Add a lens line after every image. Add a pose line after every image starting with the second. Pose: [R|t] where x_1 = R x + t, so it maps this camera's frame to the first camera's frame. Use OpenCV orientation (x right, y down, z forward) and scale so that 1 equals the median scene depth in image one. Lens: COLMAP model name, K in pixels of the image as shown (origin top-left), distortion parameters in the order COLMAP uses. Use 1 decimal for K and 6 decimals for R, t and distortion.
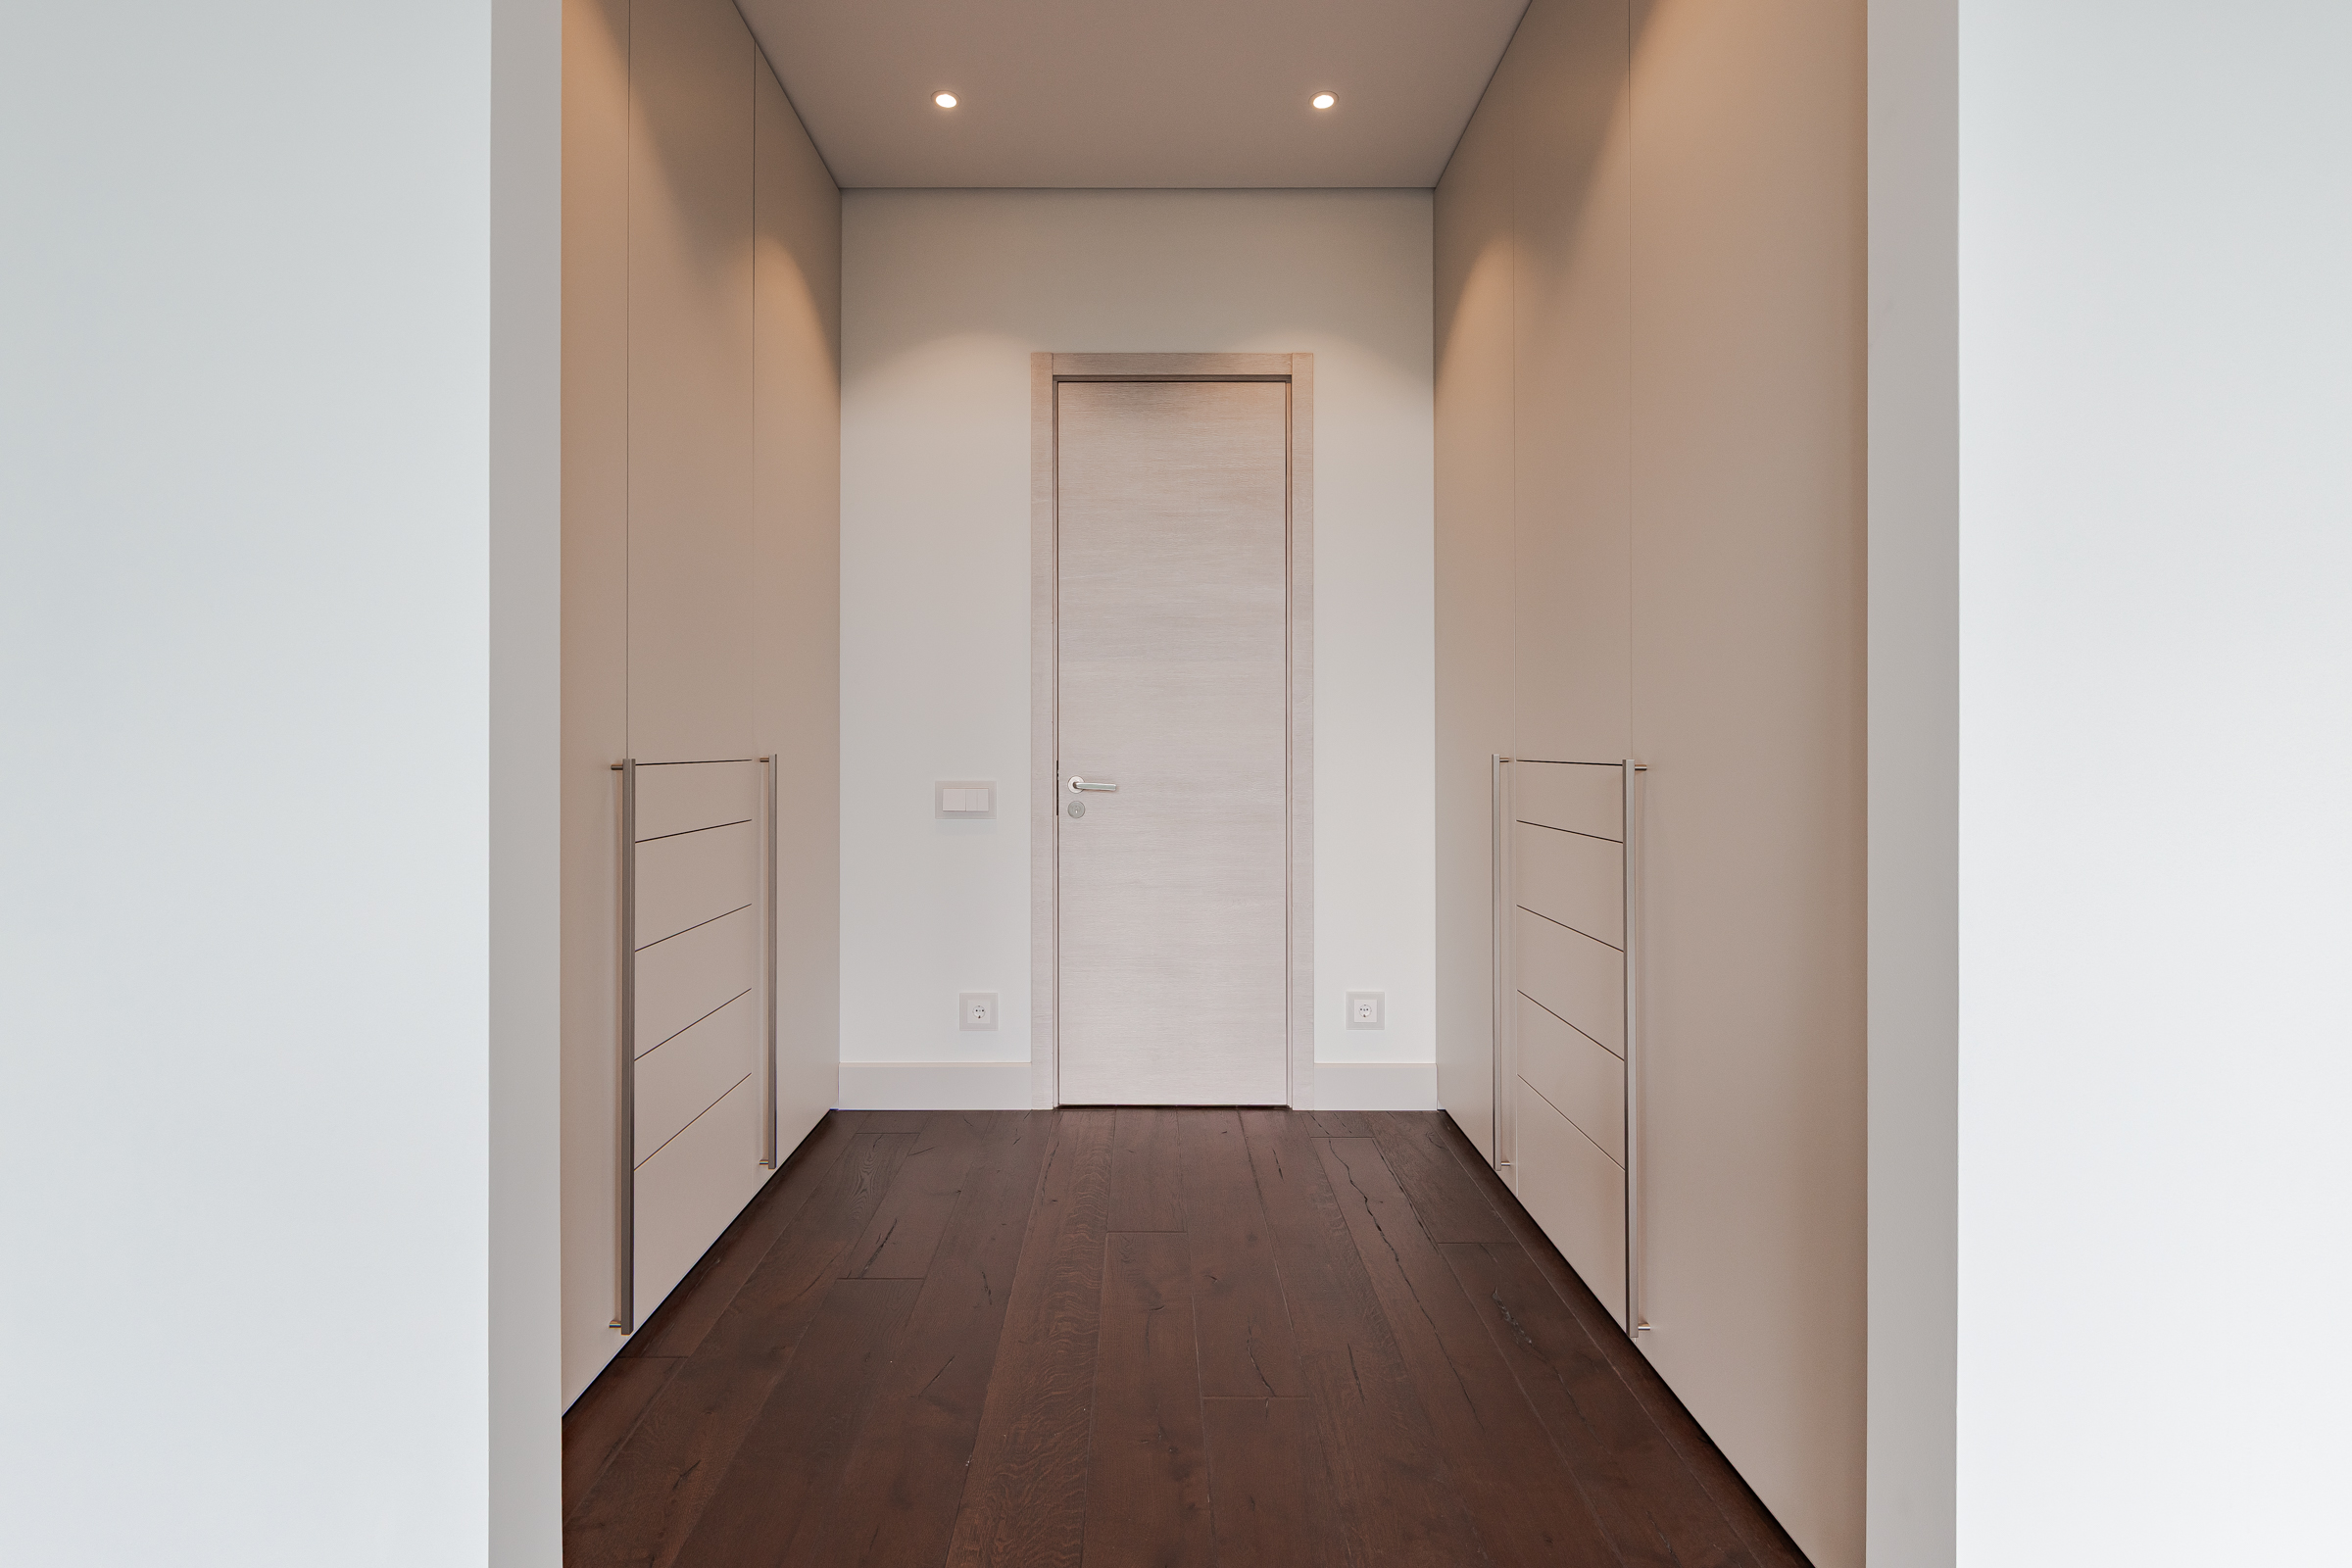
lens RADIAL K [[974.7, 0, 1123.2], [0, 974.7, 743.3], [0, 0, 1]] dist [-0.020111, -0.000024]
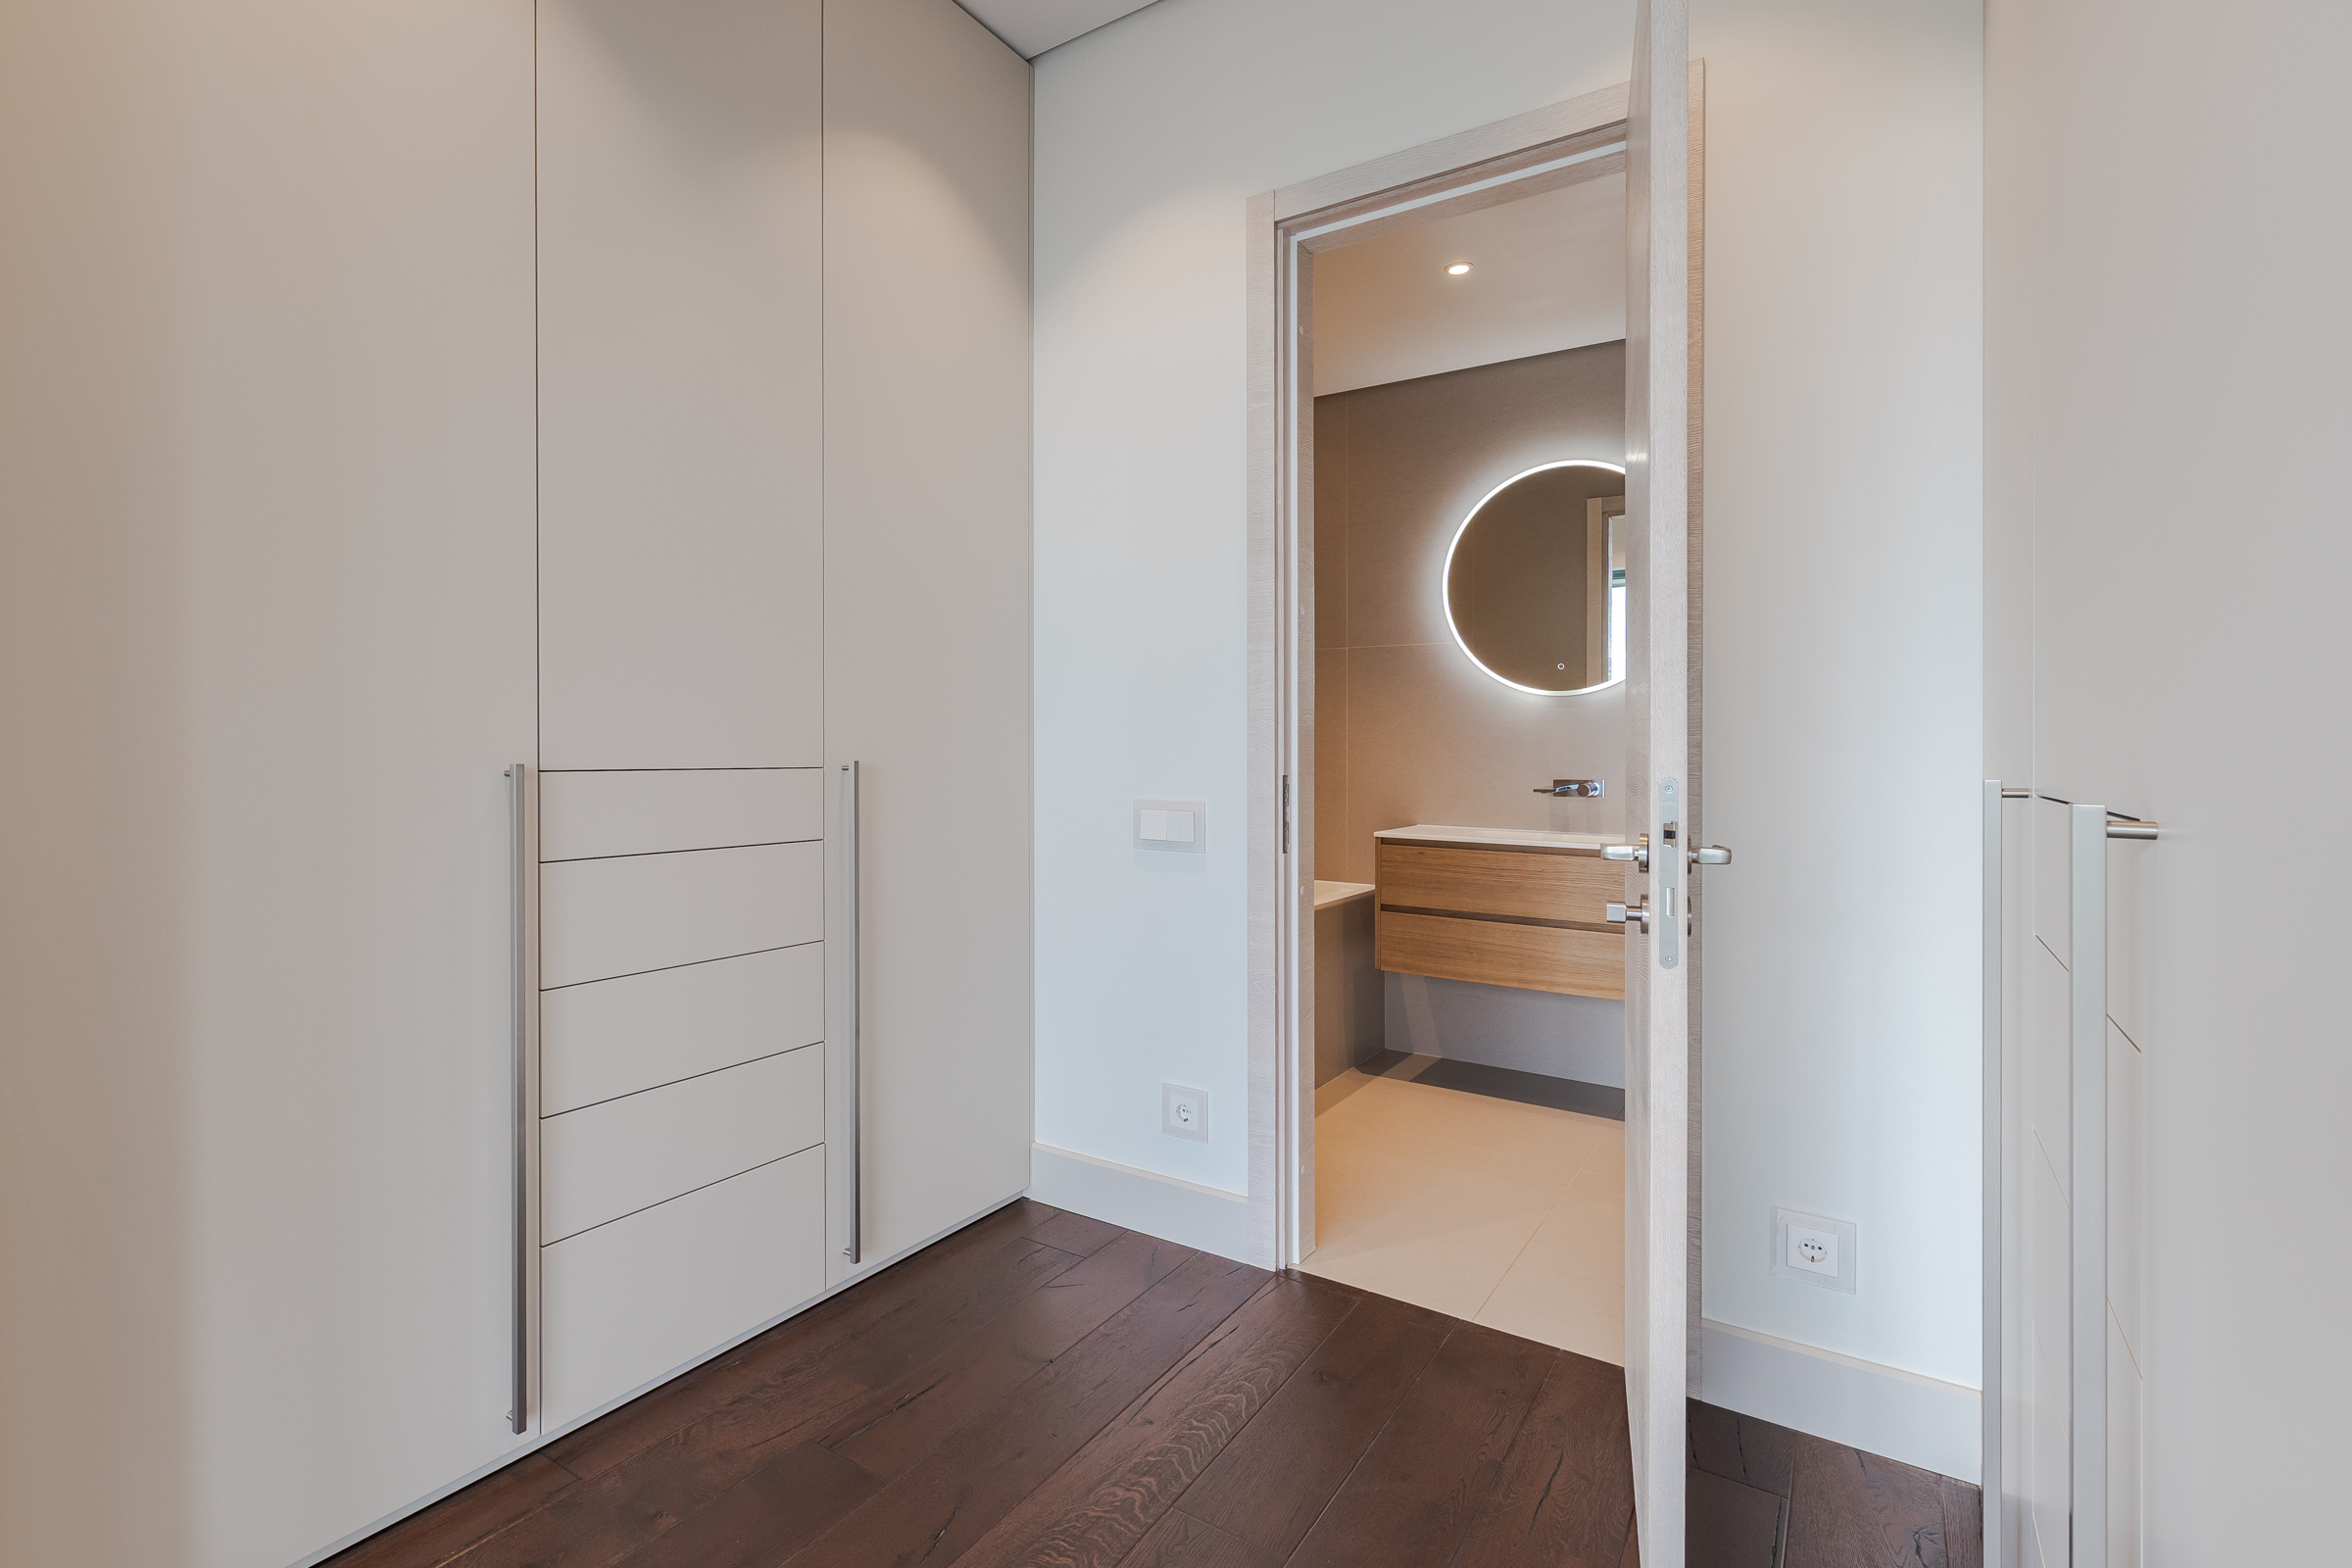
lens RADIAL K [[1032.0, 0, 1172.8], [0, 1032.0, 751.6], [0, 0, 1]] dist [-0.011559, -0.000182]
pose [[0.830853, 0.006268, -0.556457, 0.281042], [-0.006009, 0.999979, 0.002292, -0.000171], [0.556460, 0.001439, 0.830873, 0.347986]]
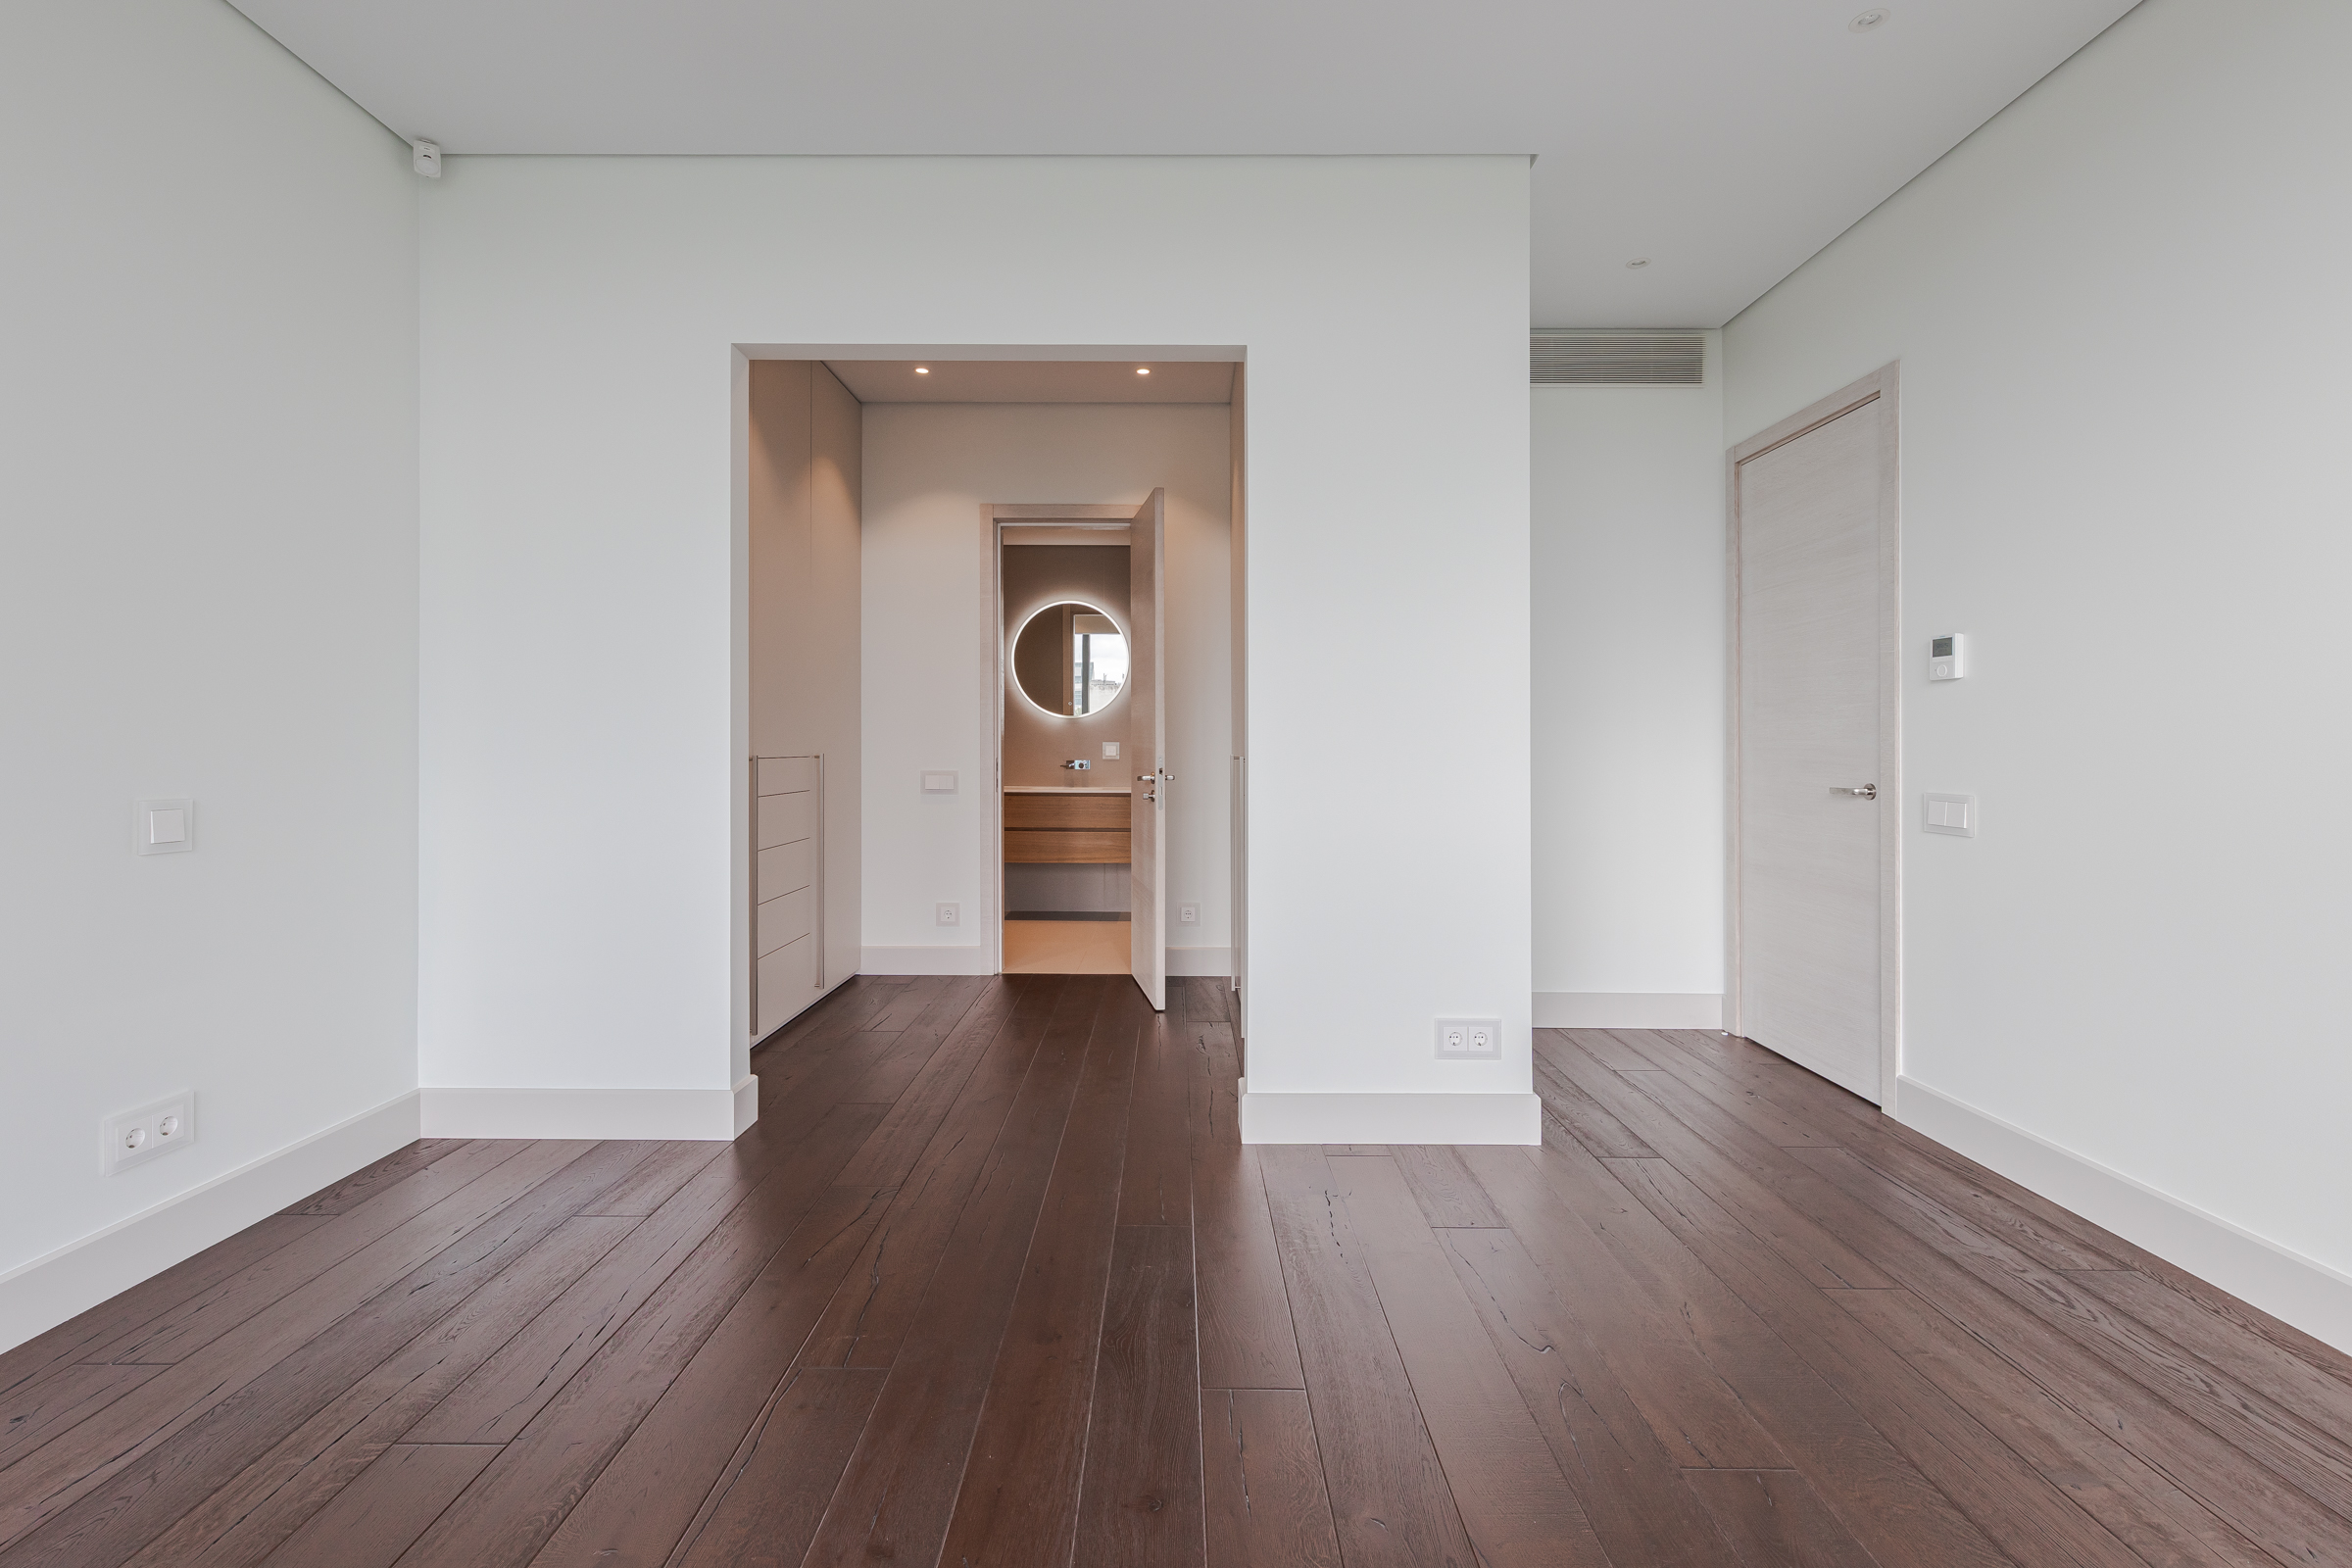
lens RADIAL K [[1013.6, 0, 1171.8], [0, 1013.6, 743.4], [0, 0, 1]] dist [0.001343, -0.000222]
pose [[0.999844, -0.003474, 0.017305, 0.194990], [0.003549, 0.999984, -0.004294, 0.002469], [-0.017290, 0.004354, 0.999841, -0.687875]]
